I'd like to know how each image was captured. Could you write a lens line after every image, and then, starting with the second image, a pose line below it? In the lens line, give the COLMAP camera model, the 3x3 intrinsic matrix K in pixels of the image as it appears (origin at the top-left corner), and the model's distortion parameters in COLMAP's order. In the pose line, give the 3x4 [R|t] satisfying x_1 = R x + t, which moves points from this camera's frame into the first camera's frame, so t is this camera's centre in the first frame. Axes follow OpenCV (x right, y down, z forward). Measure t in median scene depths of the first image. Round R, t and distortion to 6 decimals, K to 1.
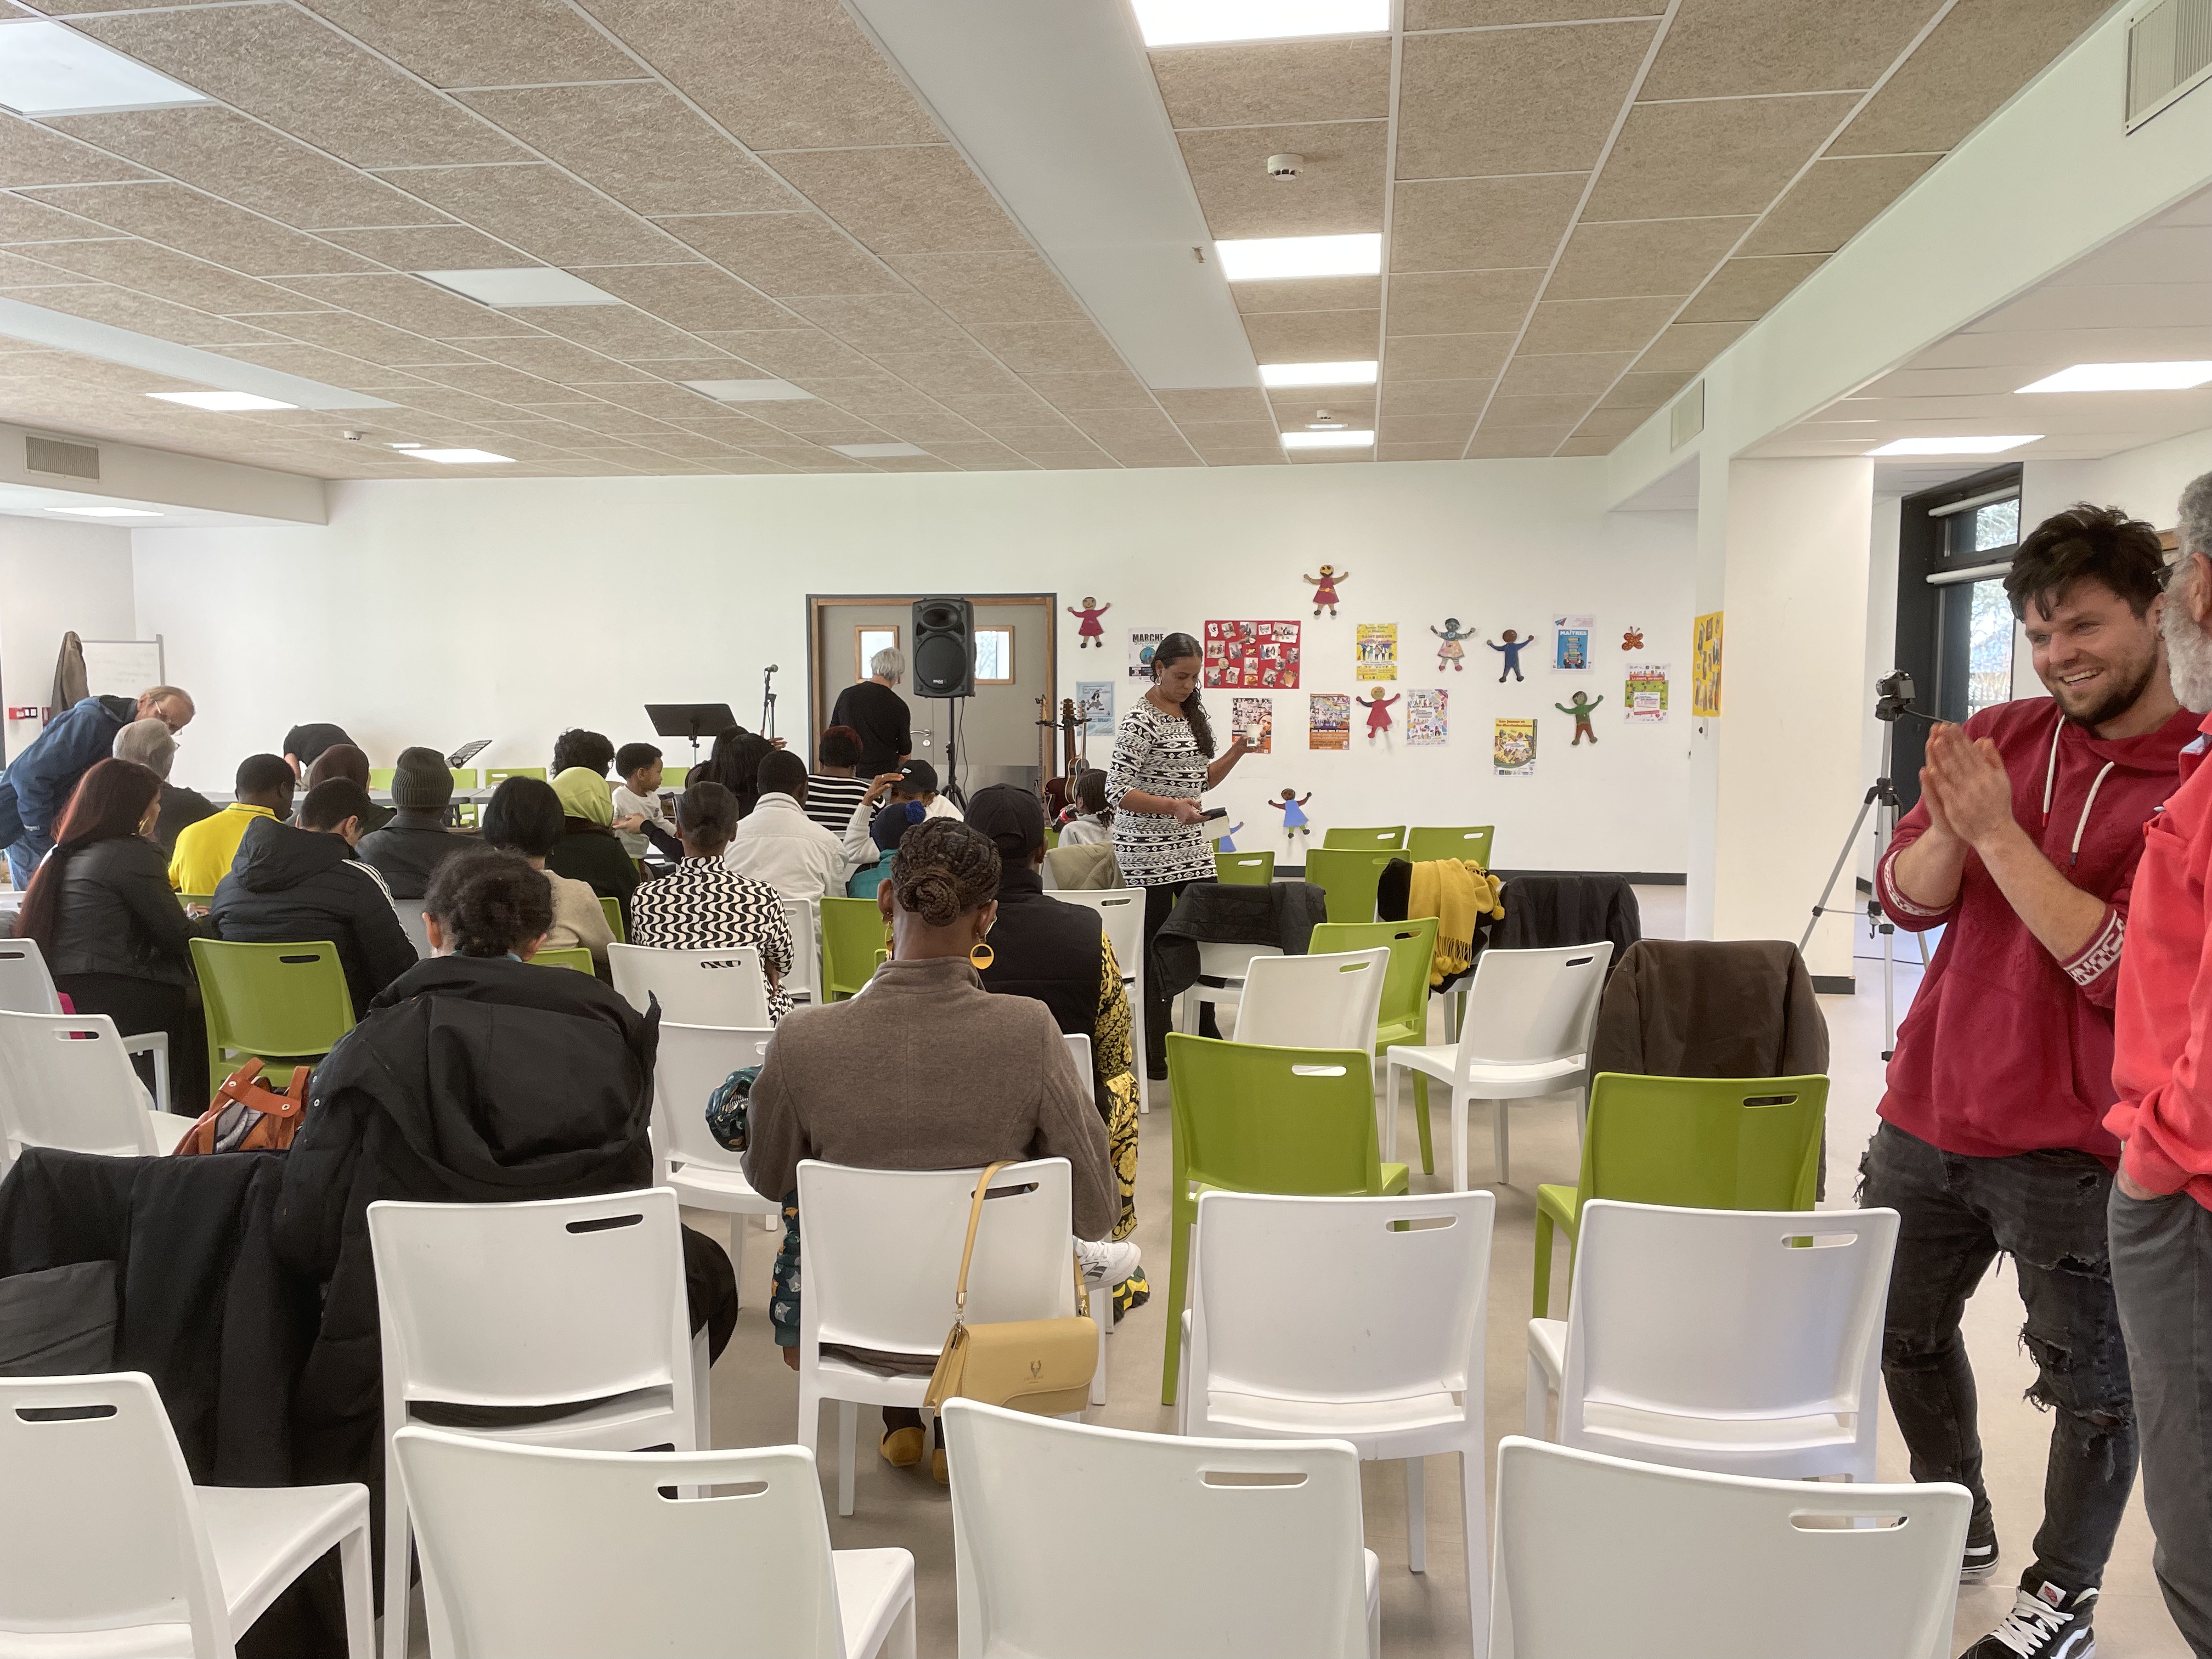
lens RADIAL K [[1796.9, 0, 1106.0], [0, 1796.9, 829.5], [0, 0, 1]] dist [0.037829, -0.008205]
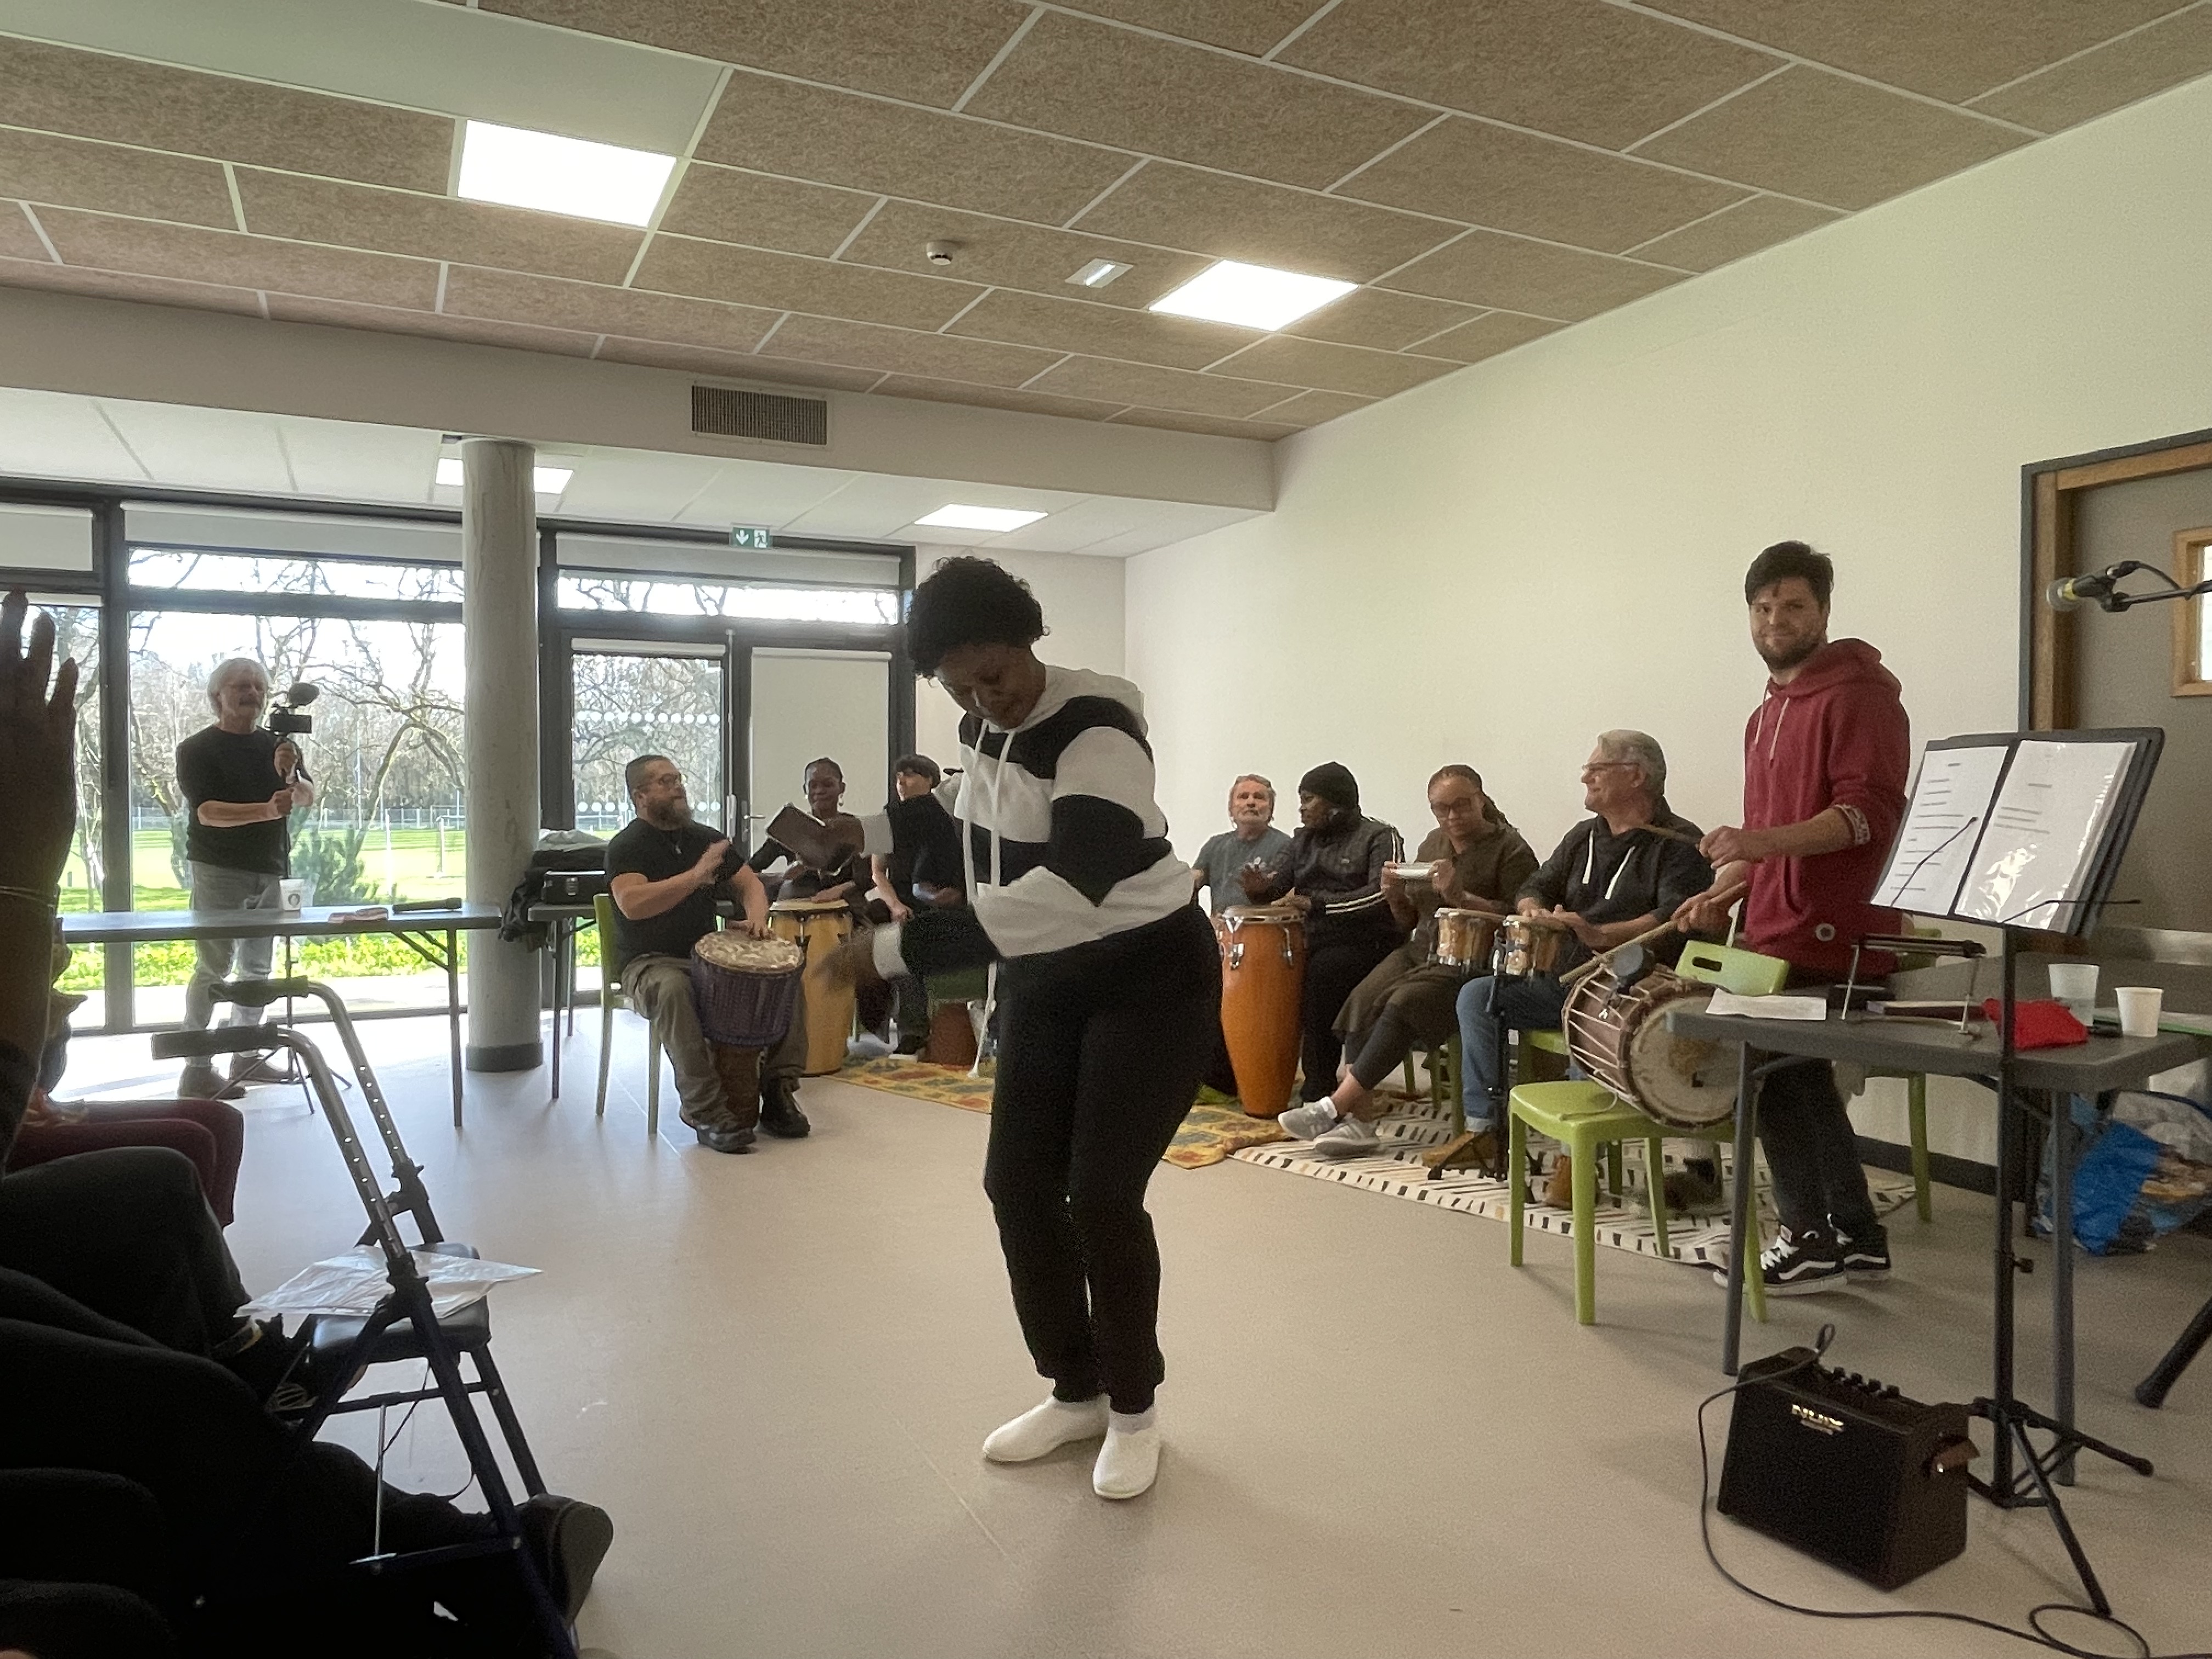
lens RADIAL K [[1449.4, 0, 1094.9], [0, 1449.4, 826.1], [0, 0, 1]] dist [-0.001284, -0.000404]
pose [[0.576515, 0.019624, -0.816851, -0.030530], [-0.072403, 0.997006, -0.027148, -0.034457], [0.813872, 0.074794, 0.576210, 0.693729]]
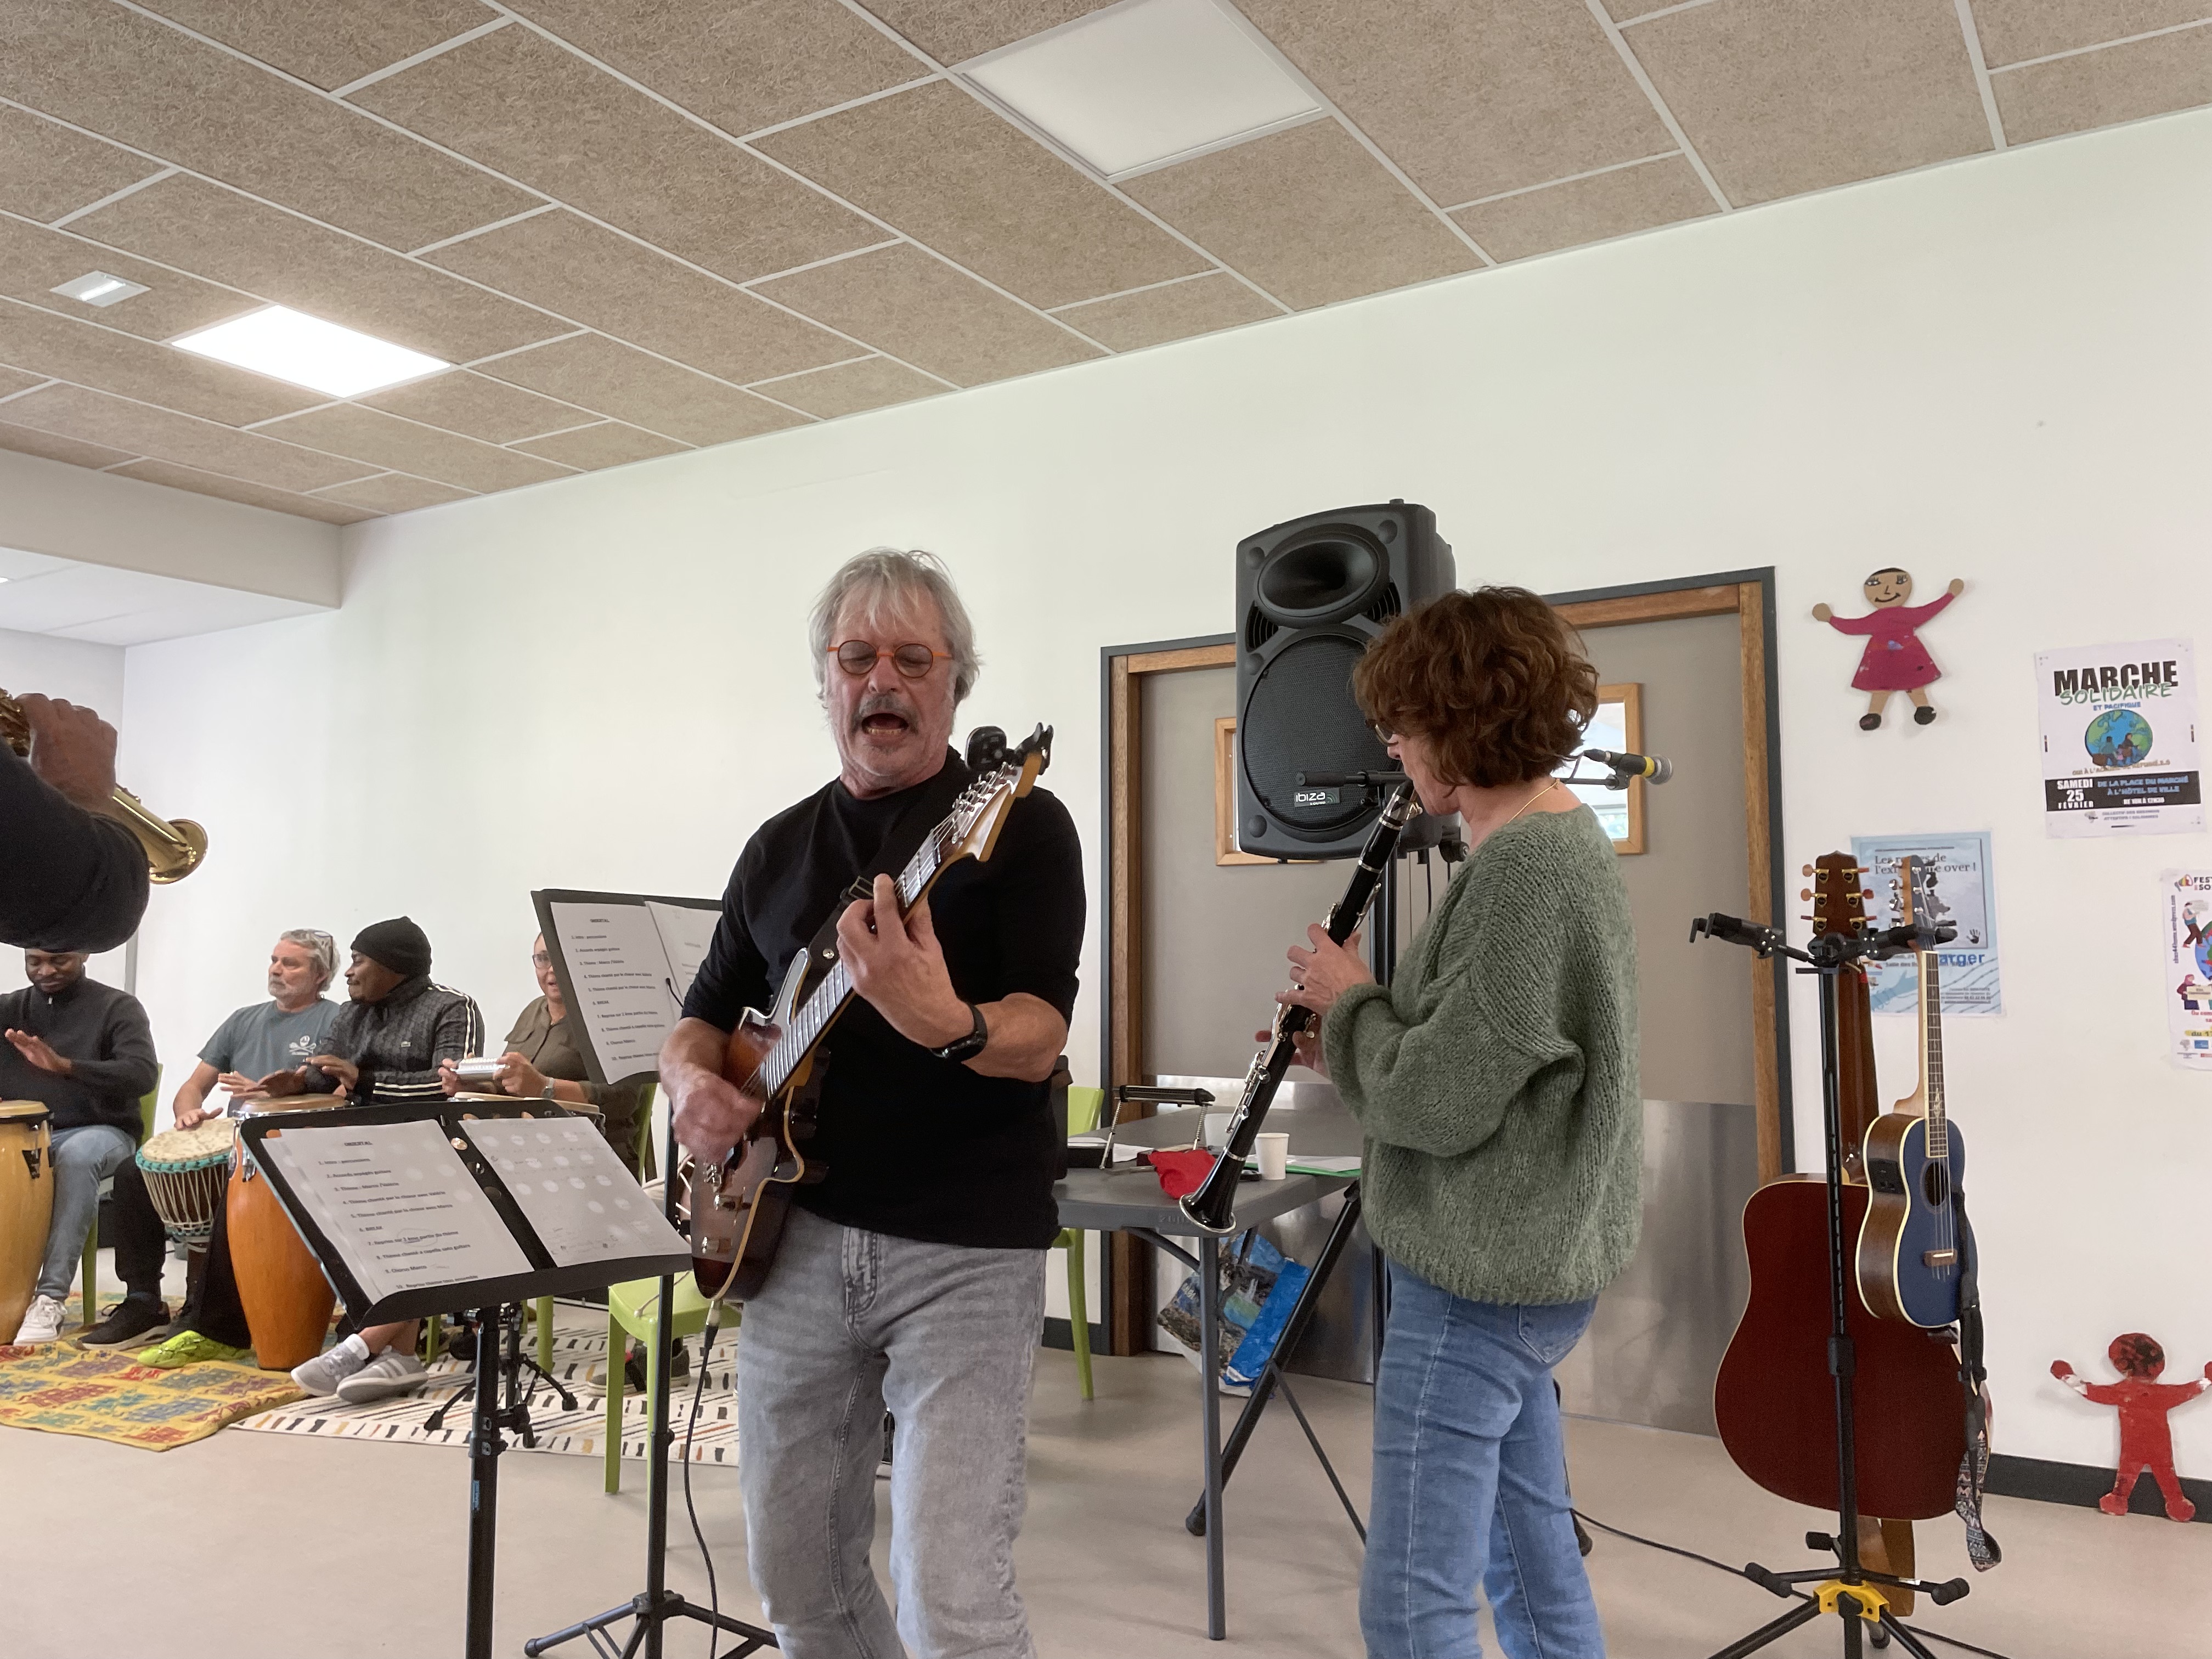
lens RADIAL K [[1666.4, 0, 1103.3], [0, 1666.4, 809.9], [0, 0, 1]] dist [0.094015, -0.119286]
pose [[0.917100, -0.032816, -0.397305, -0.018834], [-0.036436, 0.985535, -0.165508, -0.033552], [0.396990, 0.166264, 0.902638, 0.687359]]
